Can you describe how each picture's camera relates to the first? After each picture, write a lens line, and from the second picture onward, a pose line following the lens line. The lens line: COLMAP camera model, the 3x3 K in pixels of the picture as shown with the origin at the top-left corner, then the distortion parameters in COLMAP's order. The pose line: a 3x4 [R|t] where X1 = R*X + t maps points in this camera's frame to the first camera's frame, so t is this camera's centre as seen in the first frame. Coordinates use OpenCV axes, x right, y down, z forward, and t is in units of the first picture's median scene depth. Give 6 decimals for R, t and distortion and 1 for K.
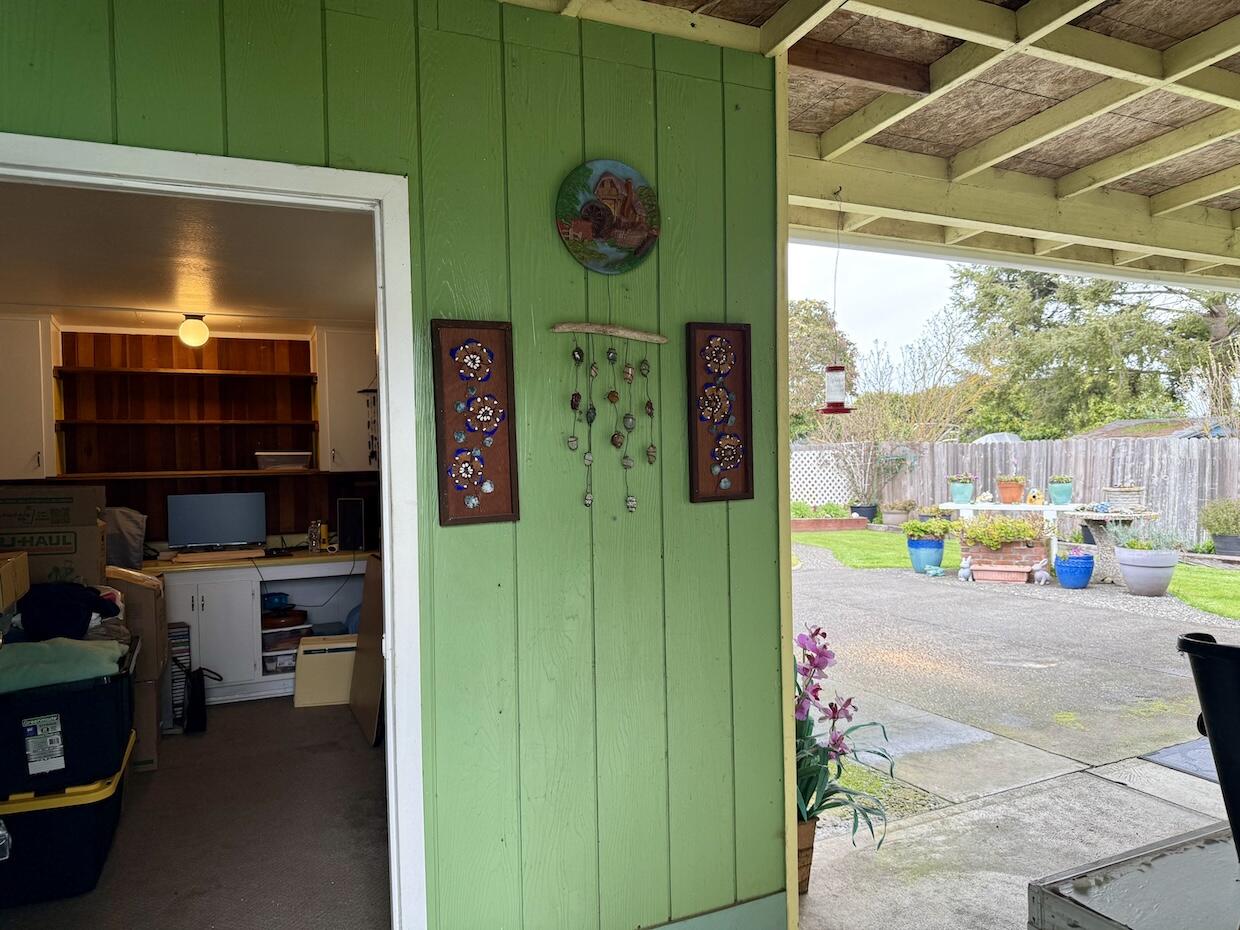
lens RADIAL K [[887.9, 0, 615.6], [0, 887.9, 471.7], [0, 0, 1]] dist [0.027248, -0.027466]
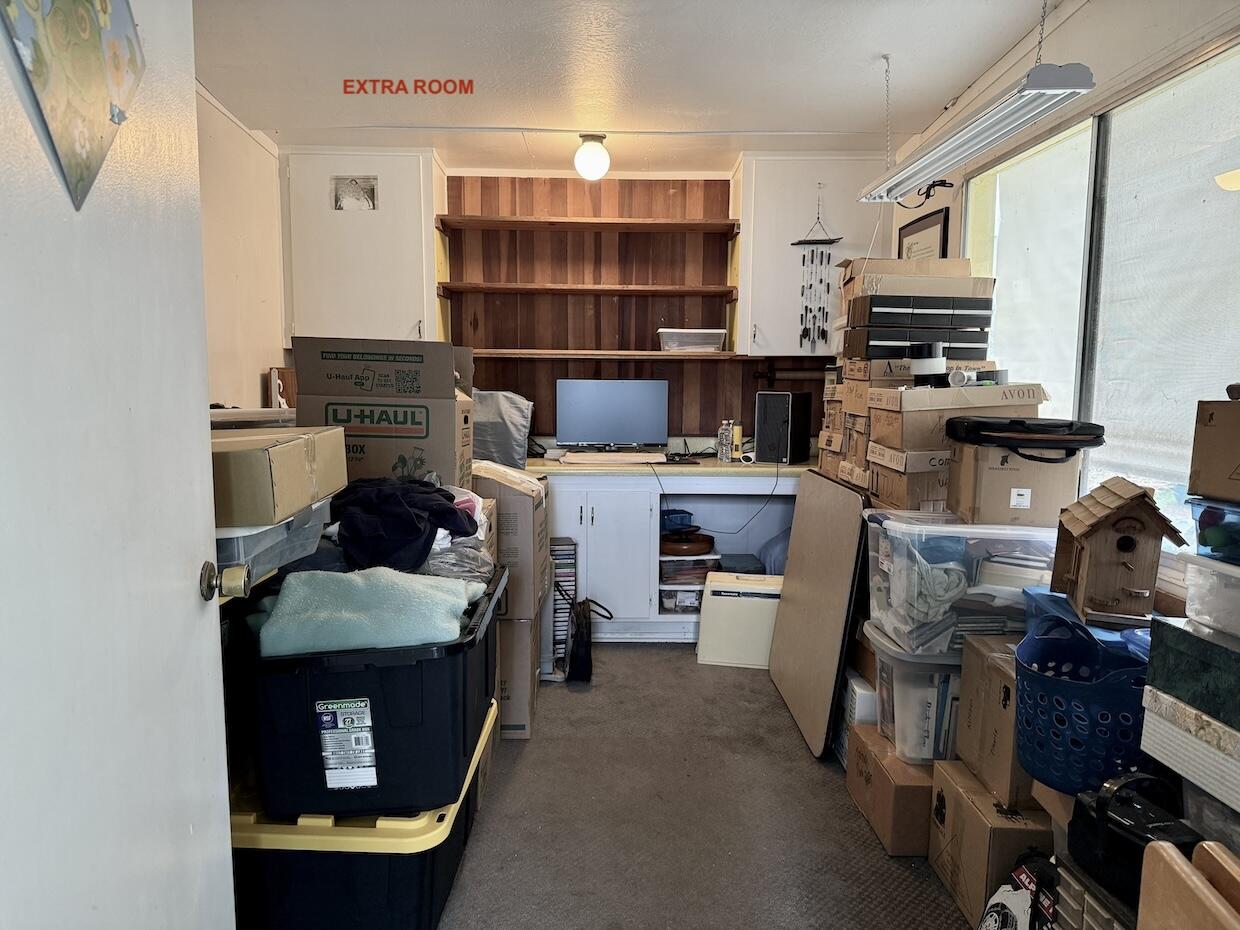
lens RADIAL K [[866.5, 0, 618.7], [0, 866.5, 472.7], [0, 0, 1]] dist [0.114200, -0.106623]
pose [[0.917510, 0.068272, -0.391810, -0.138324], [-0.032169, 0.994668, 0.097987, 0.032105], [0.396410, -0.077300, 0.914813, 0.299962]]
